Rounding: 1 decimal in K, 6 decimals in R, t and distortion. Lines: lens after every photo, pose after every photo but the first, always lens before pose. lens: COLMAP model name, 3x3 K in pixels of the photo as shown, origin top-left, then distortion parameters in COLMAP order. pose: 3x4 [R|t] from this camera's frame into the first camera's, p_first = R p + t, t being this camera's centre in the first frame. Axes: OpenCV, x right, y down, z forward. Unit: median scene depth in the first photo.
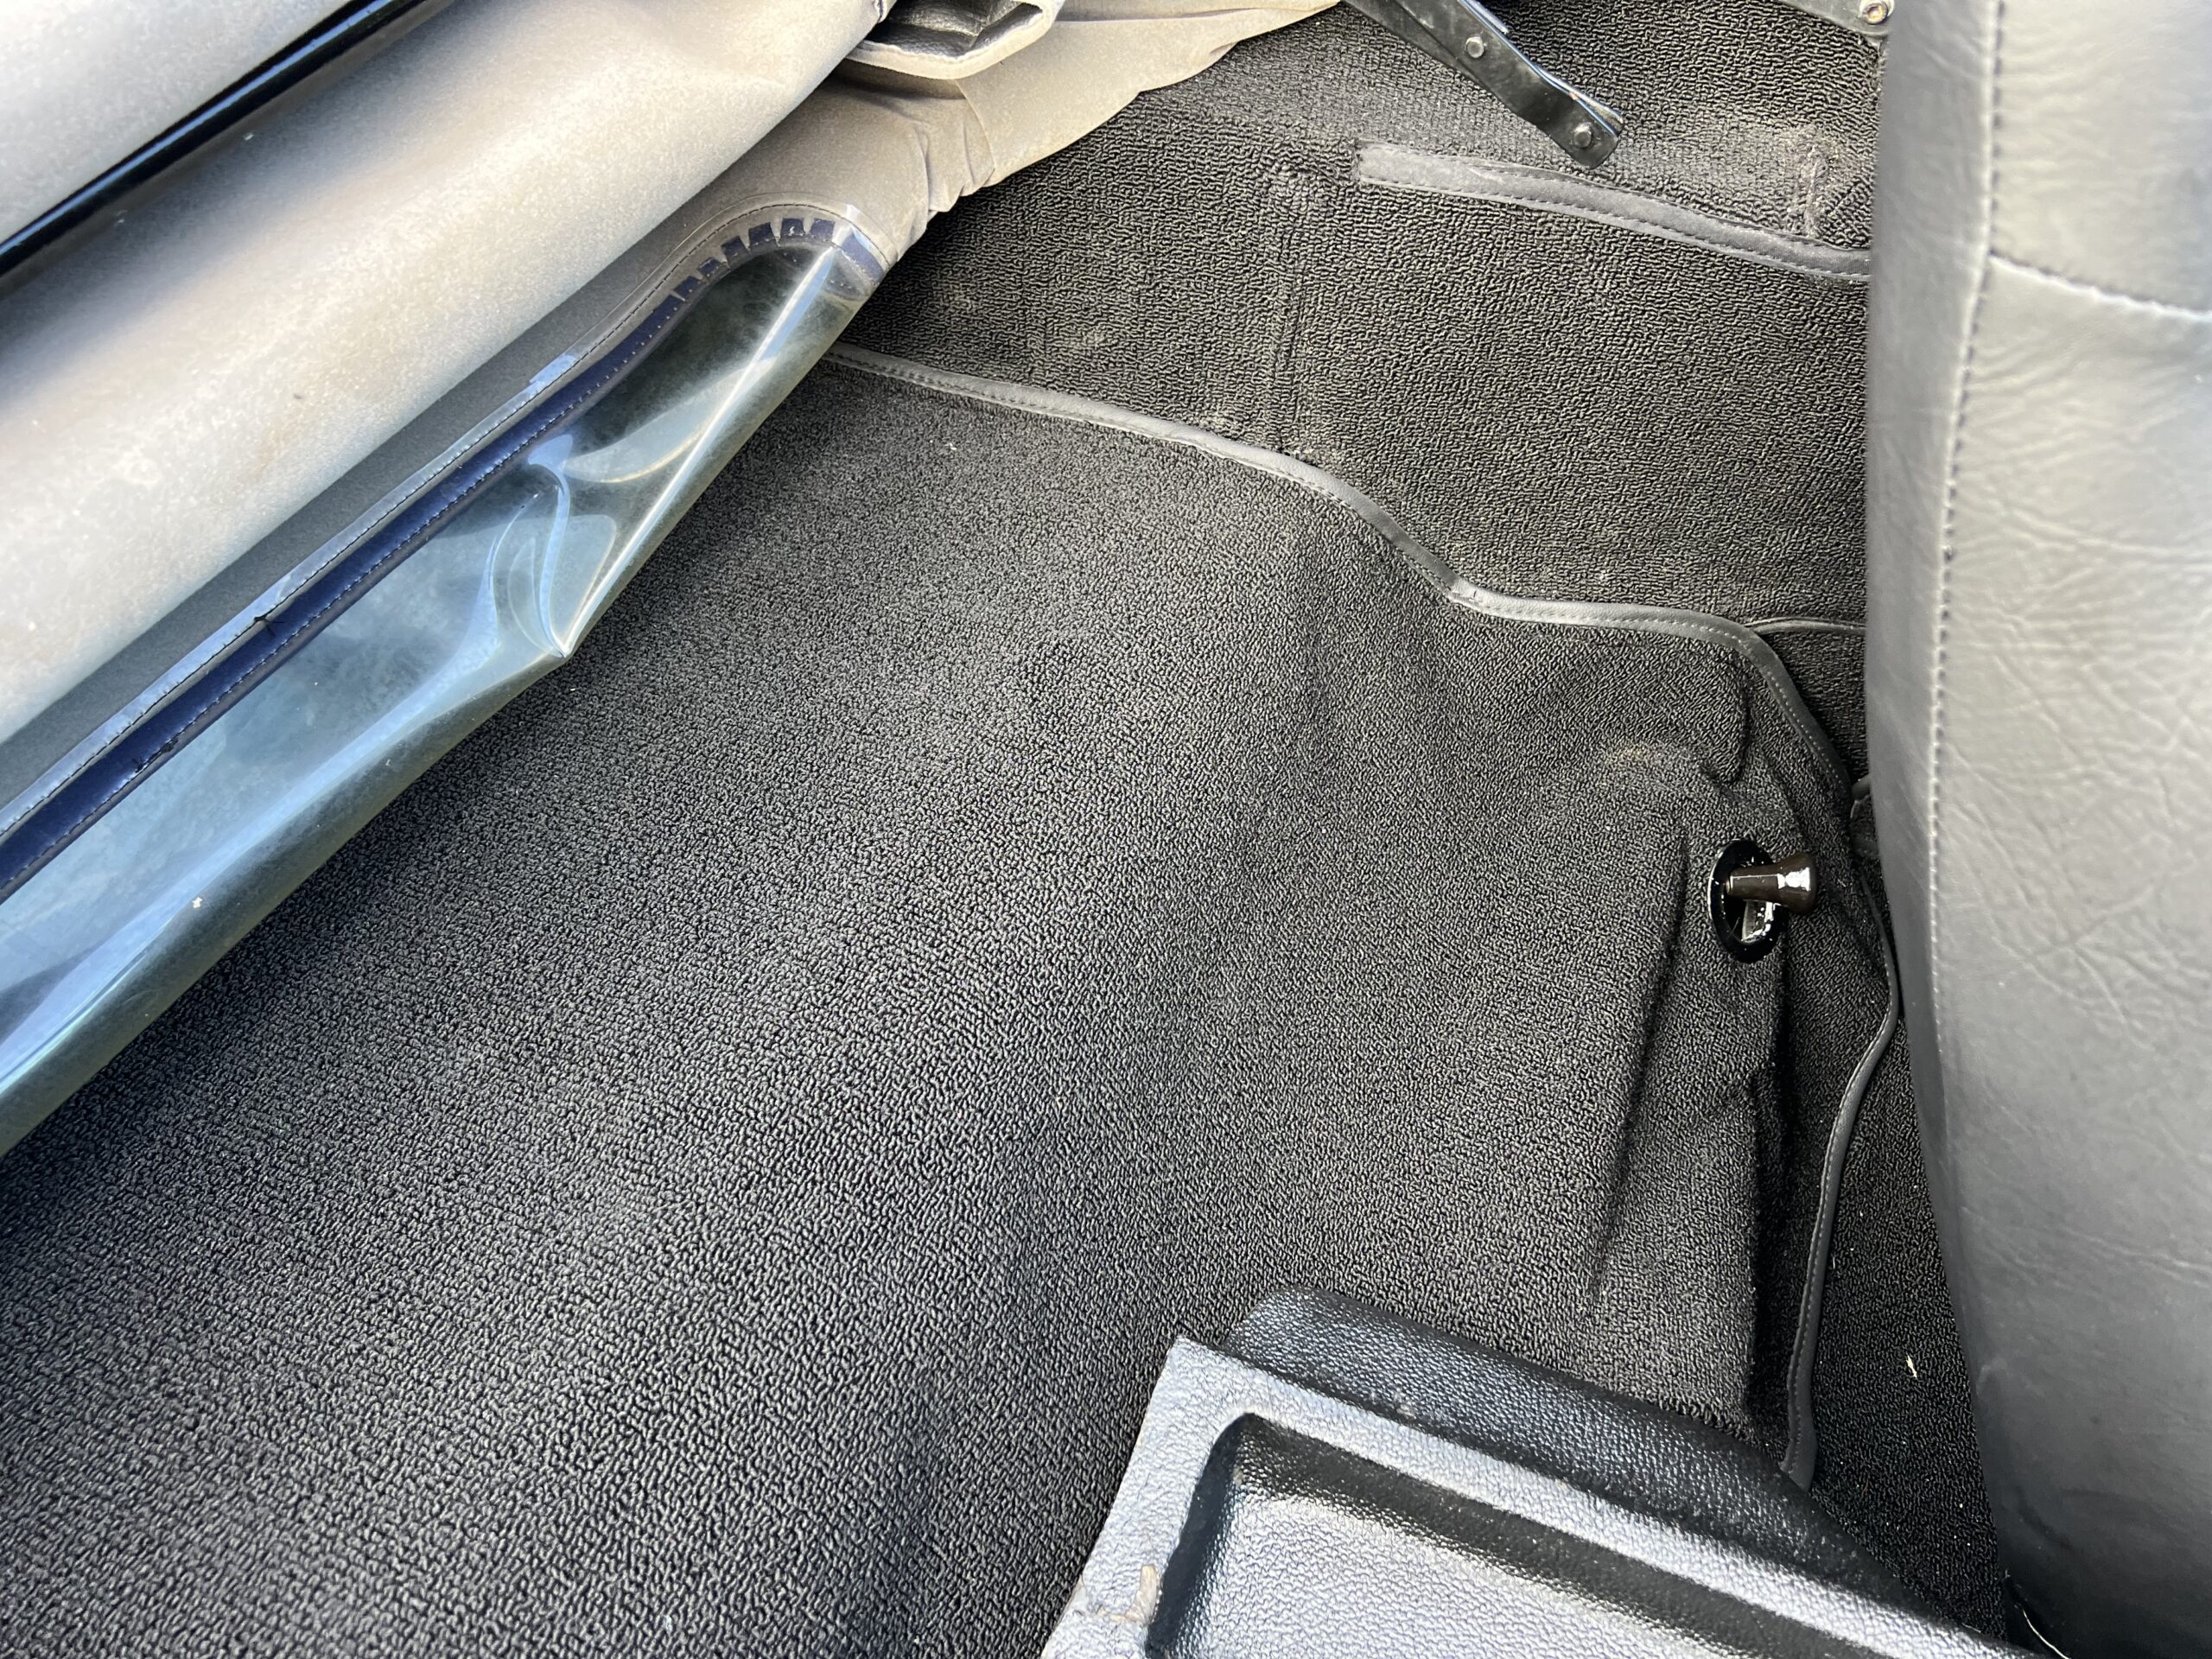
lens RADIAL K [[1642.5, 0, 1118.9], [0, 1642.5, 827.1], [0, 0, 1]] dist [0.053429, -0.063902]
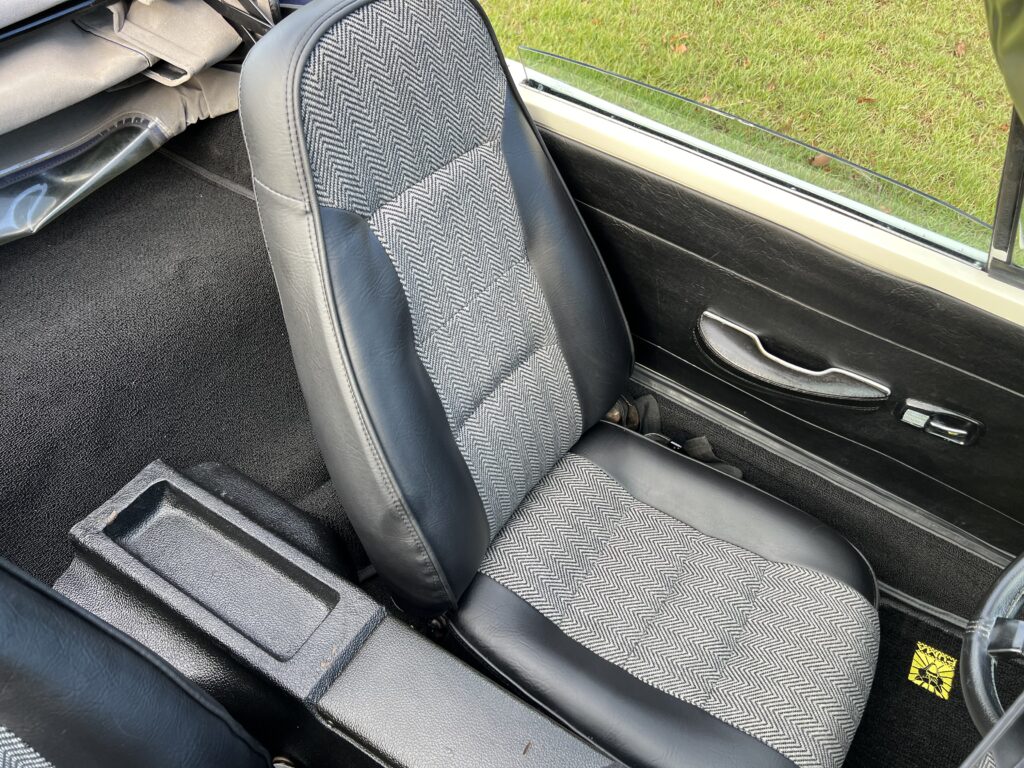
lens RADIAL K [[760.4, 0, 512.0], [0, 760.4, 384.1], [0, 0, 1]] dist [0.053429, -0.063902]
pose [[0.981916, 0.182813, -0.049193, 0.702933], [-0.184339, 0.982451, -0.028465, 0.061300], [0.043125, 0.037018, 0.998384, -0.478361]]
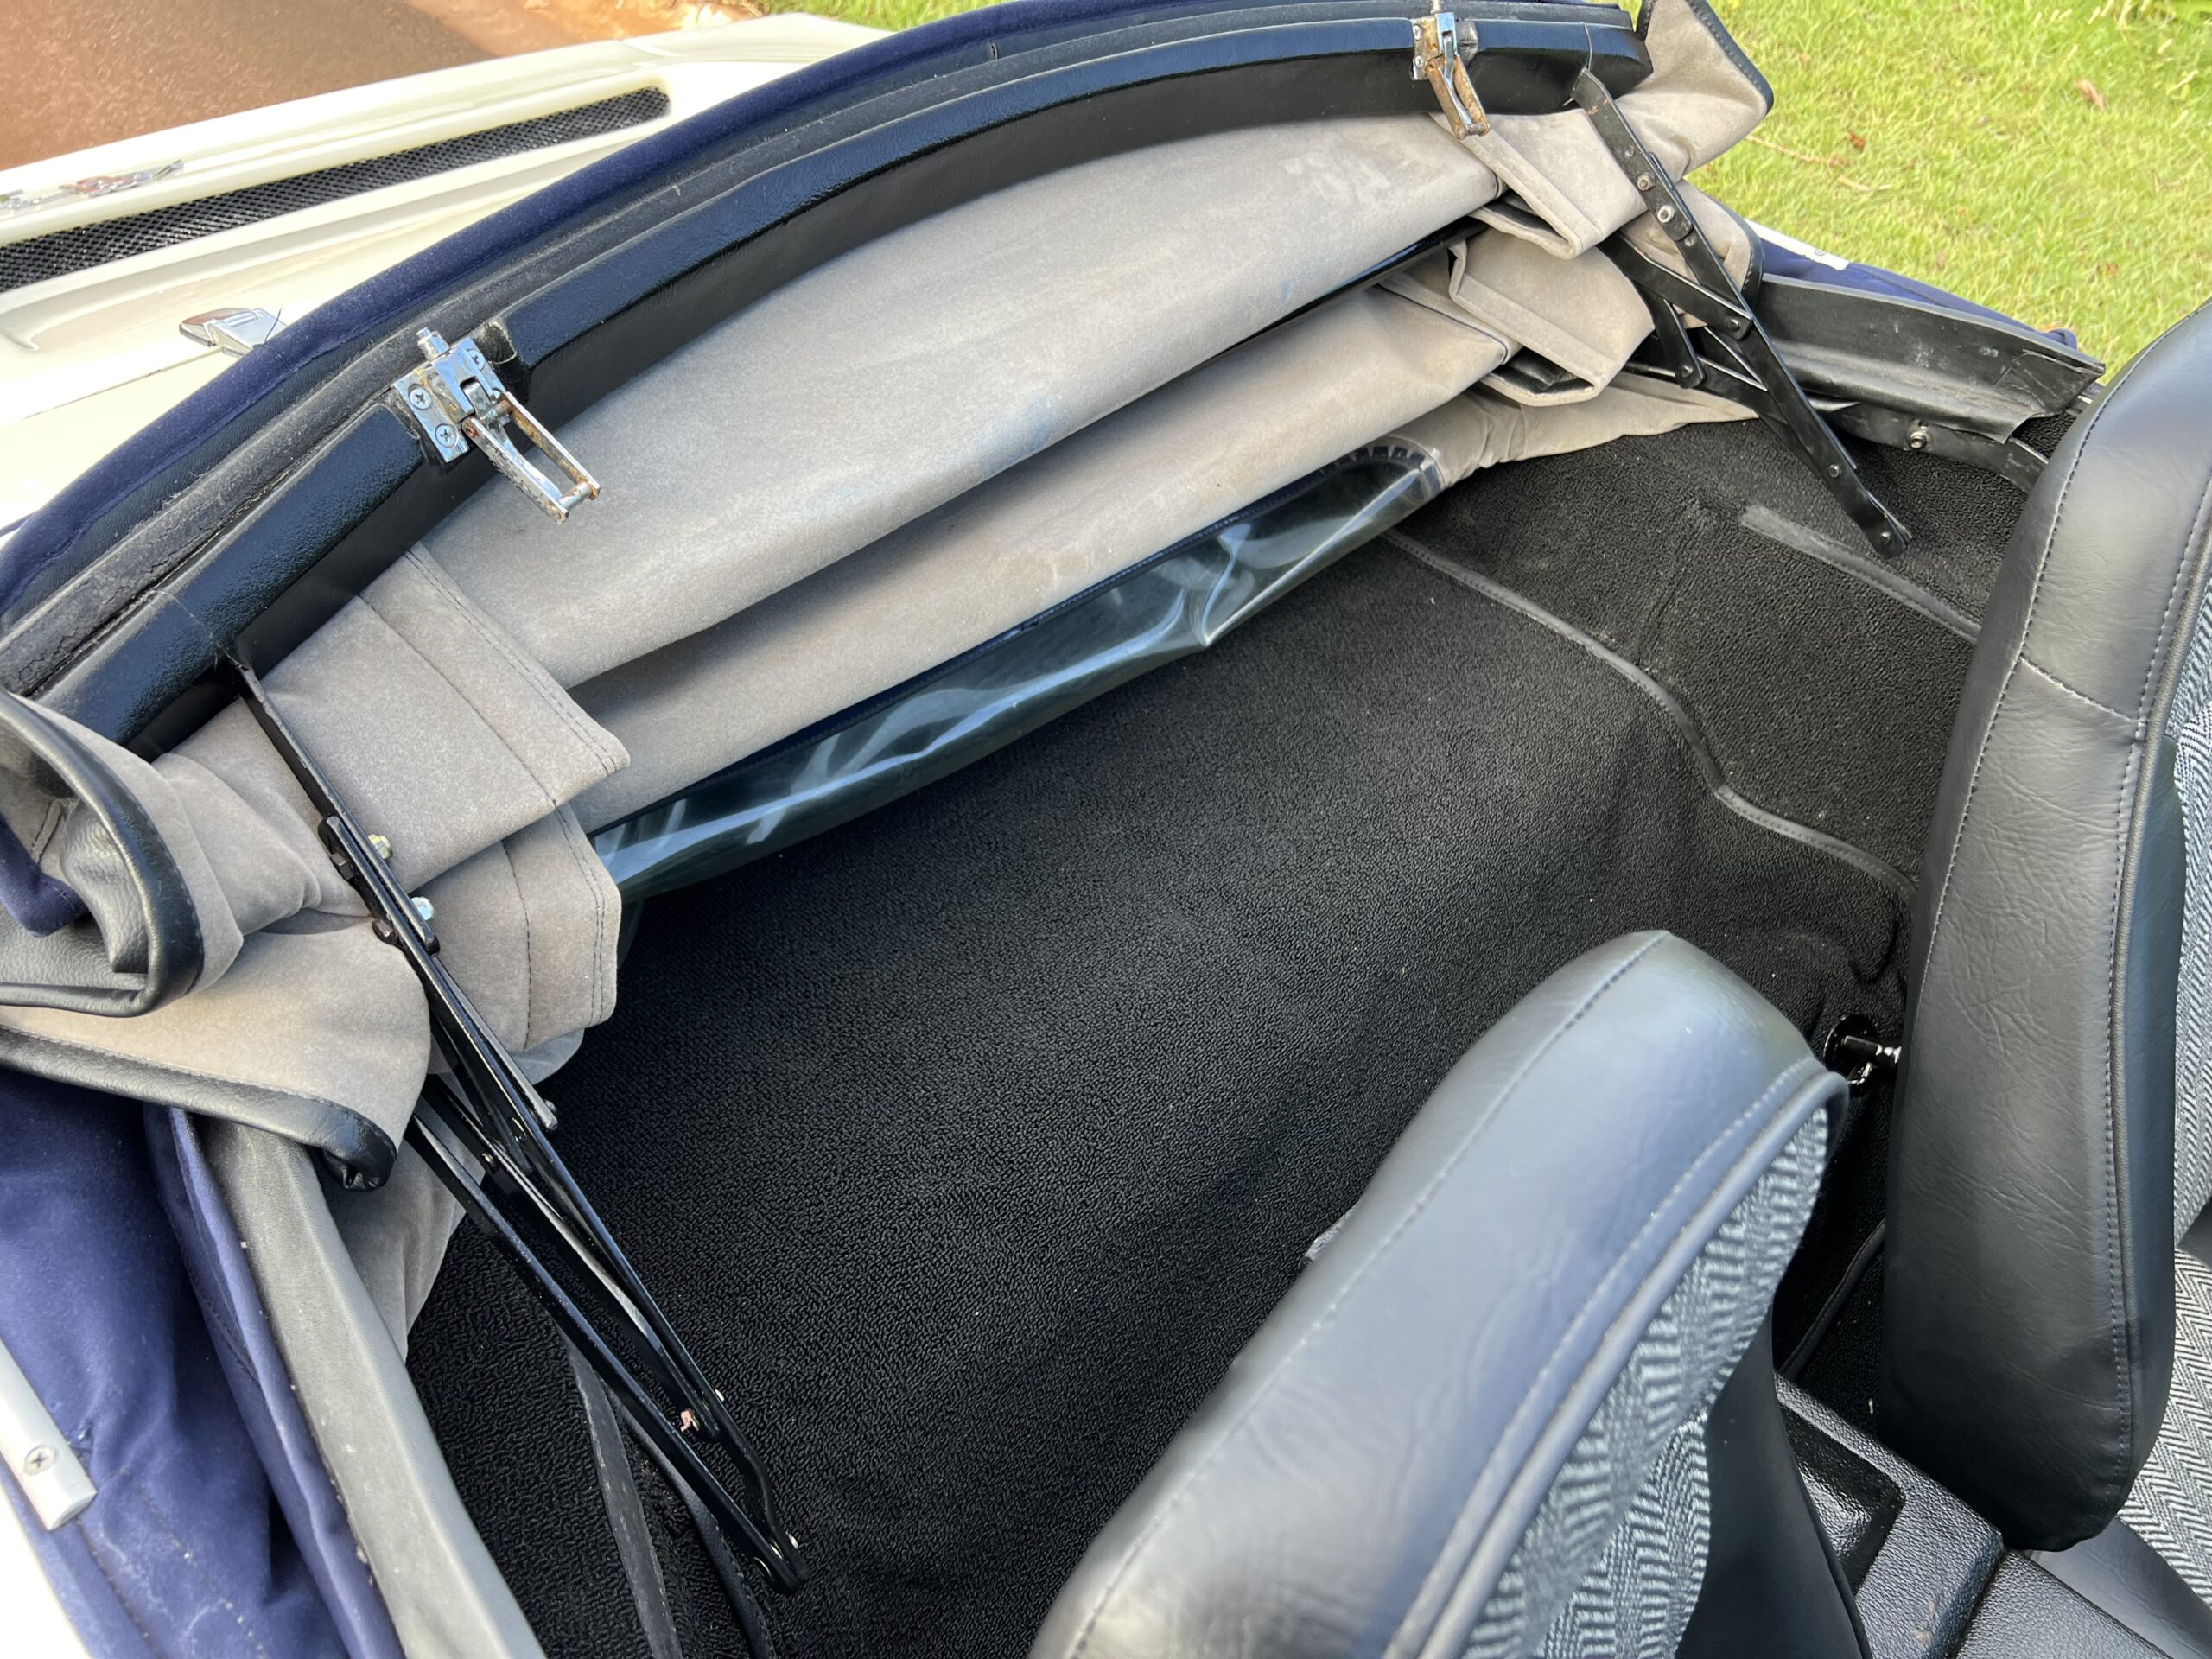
lens RADIAL K [[1642.5, 0, 1100.4], [0, 1642.5, 823.5], [0, 0, 1]] dist [0.053429, -0.063902]
pose [[0.936087, 0.320795, -0.144332, -0.117318], [-0.333615, 0.939715, -0.075082, 0.224974], [0.111545, 0.118434, 0.986677, -0.659071]]
